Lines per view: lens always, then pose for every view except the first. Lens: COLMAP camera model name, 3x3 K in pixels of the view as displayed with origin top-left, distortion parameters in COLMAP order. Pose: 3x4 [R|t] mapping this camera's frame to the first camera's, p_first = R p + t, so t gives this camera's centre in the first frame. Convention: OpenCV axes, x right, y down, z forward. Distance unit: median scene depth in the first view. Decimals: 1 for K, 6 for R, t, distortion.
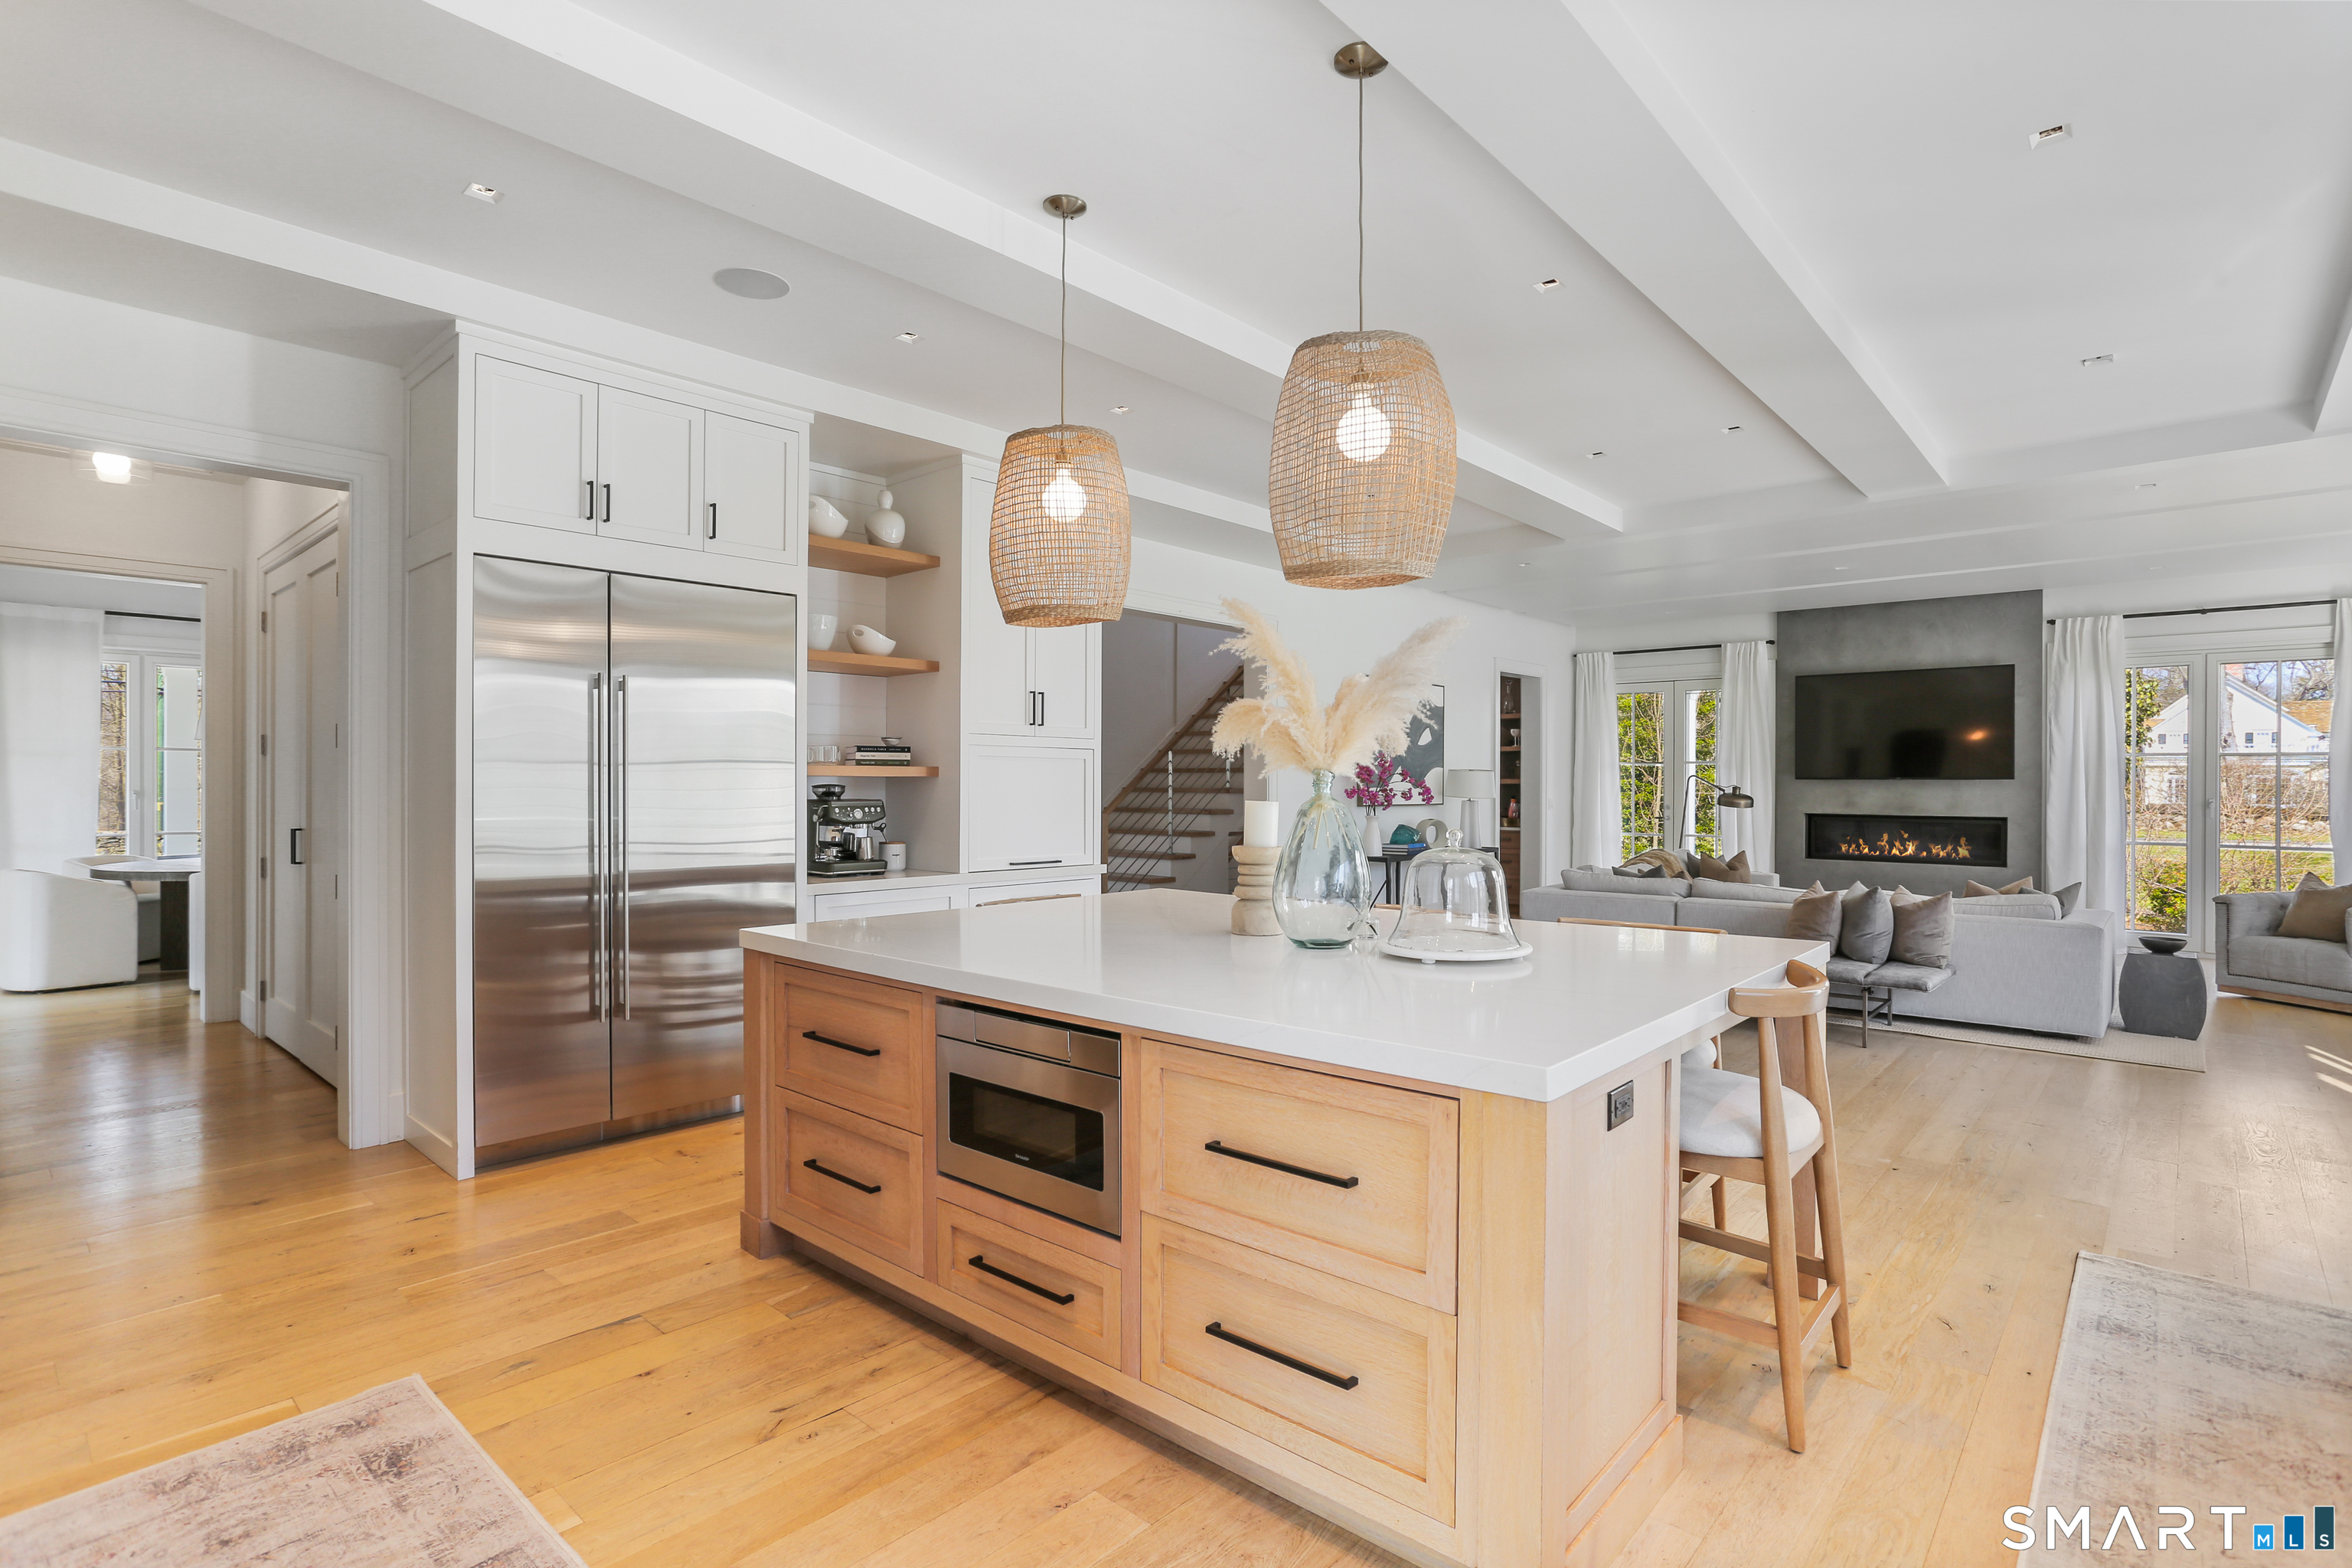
lens RADIAL K [[1151.7, 0, 1189.5], [0, 1151.7, 784.0], [0, 0, 1]] dist [-0.040038, 0.022356]
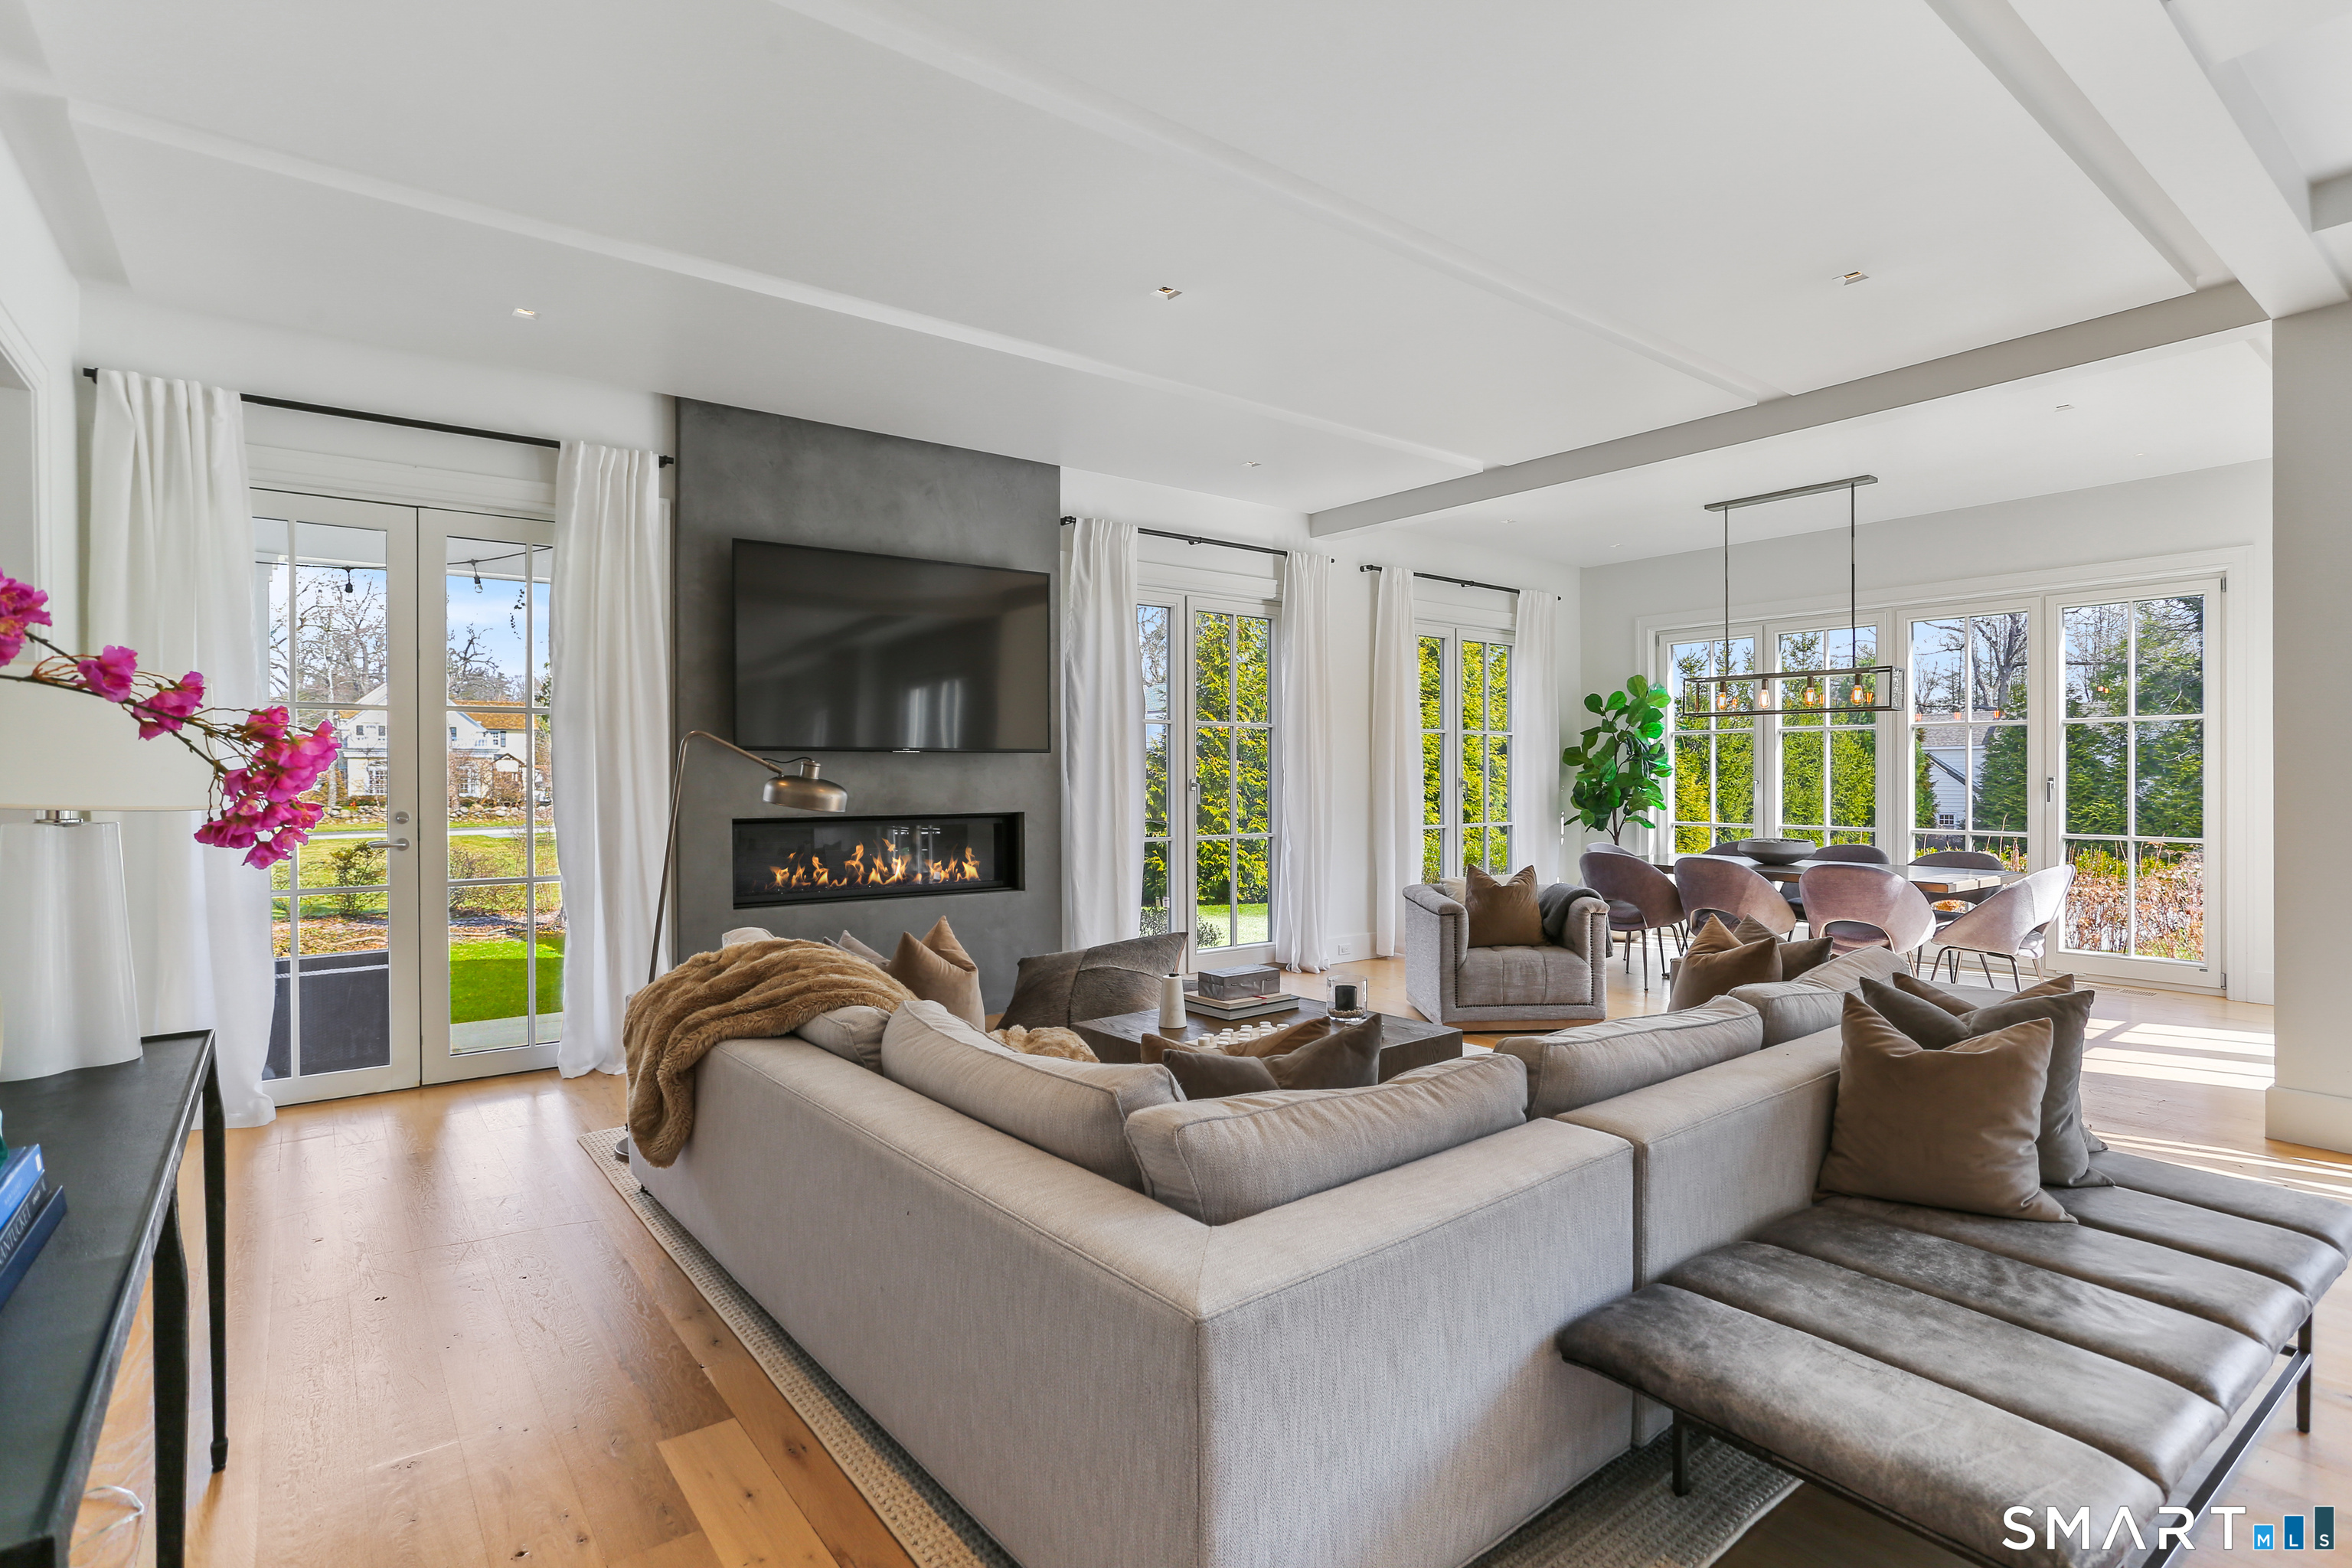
lens RADIAL K [[1151.7, 0, 1166.9], [0, 1151.7, 788.6], [0, 0, 1]] dist [-0.040038, 0.022356]
pose [[0.199216, -0.016469, 0.979817, 0.092823], [0.007380, 0.999856, 0.015306, 0.007047], [-0.979928, 0.004182, 0.199309, 0.791865]]
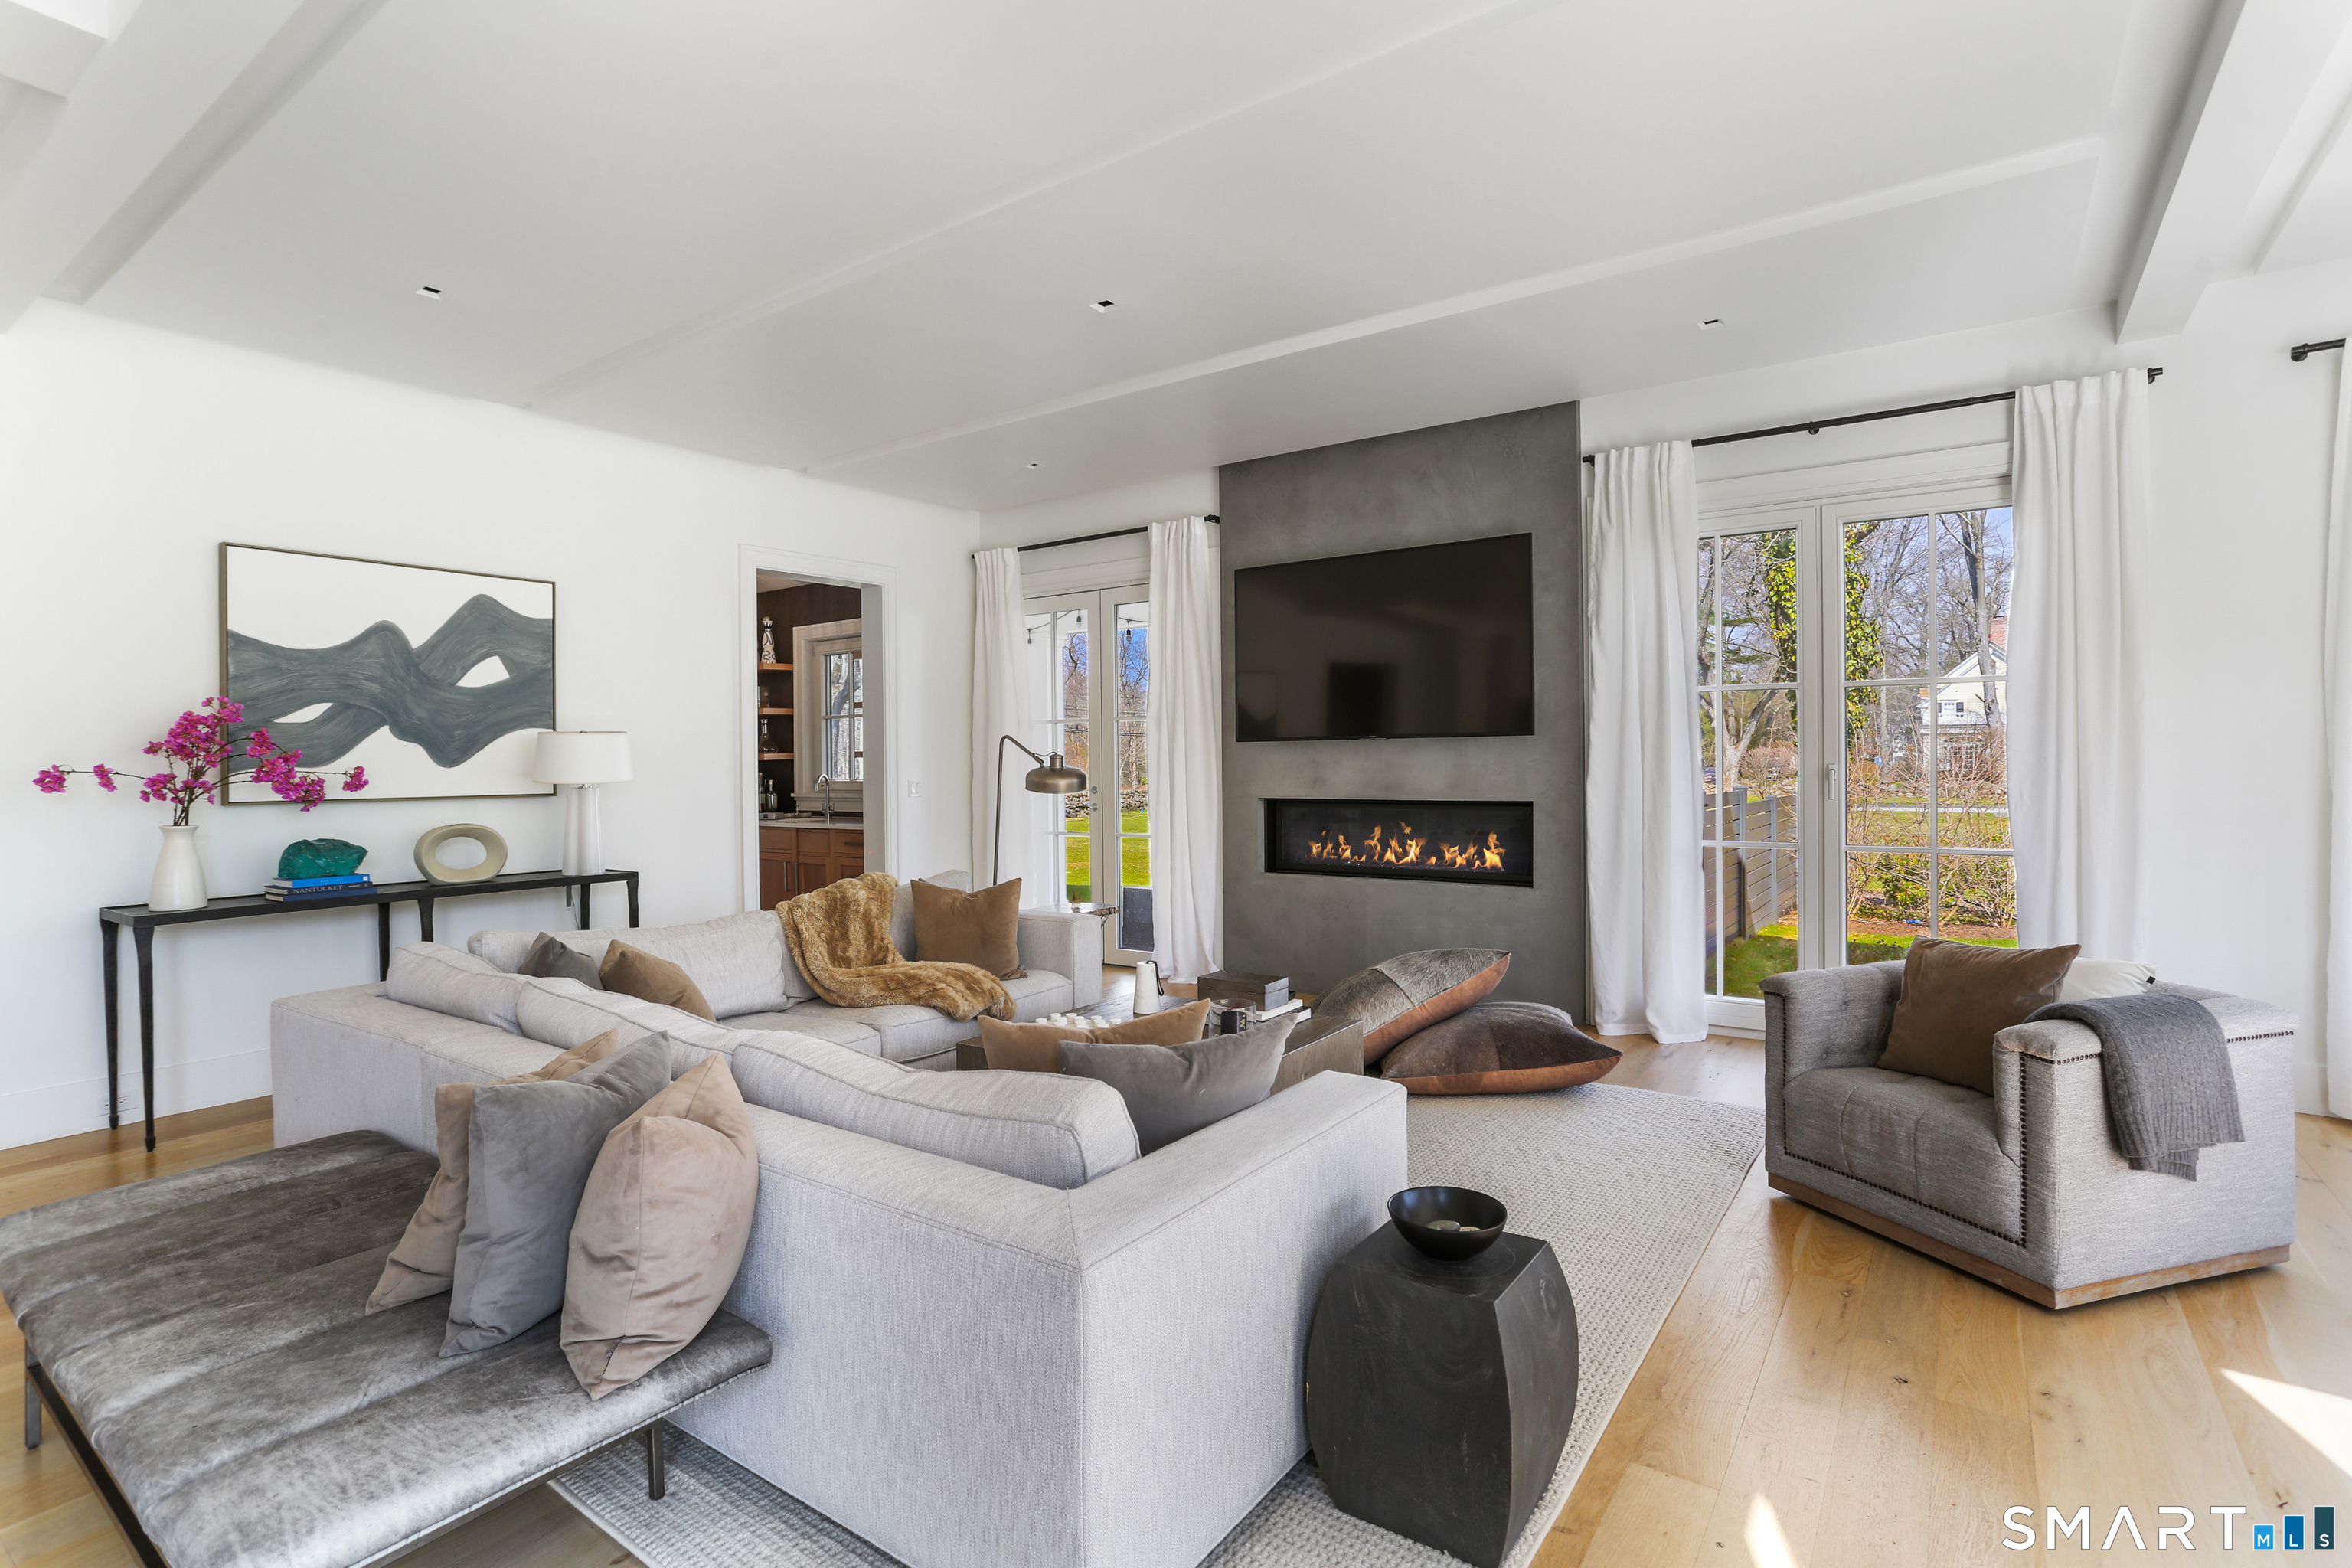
lens RADIAL K [[1151.7, 0, 1192.5], [0, 1151.7, 762.5], [0, 0, 1]] dist [-0.040038, 0.022356]
pose [[0.993217, -0.016731, 0.115067, 0.481253], [0.016524, 0.999860, 0.002751, 0.005705], [-0.115097, -0.000831, 0.993354, 0.437600]]
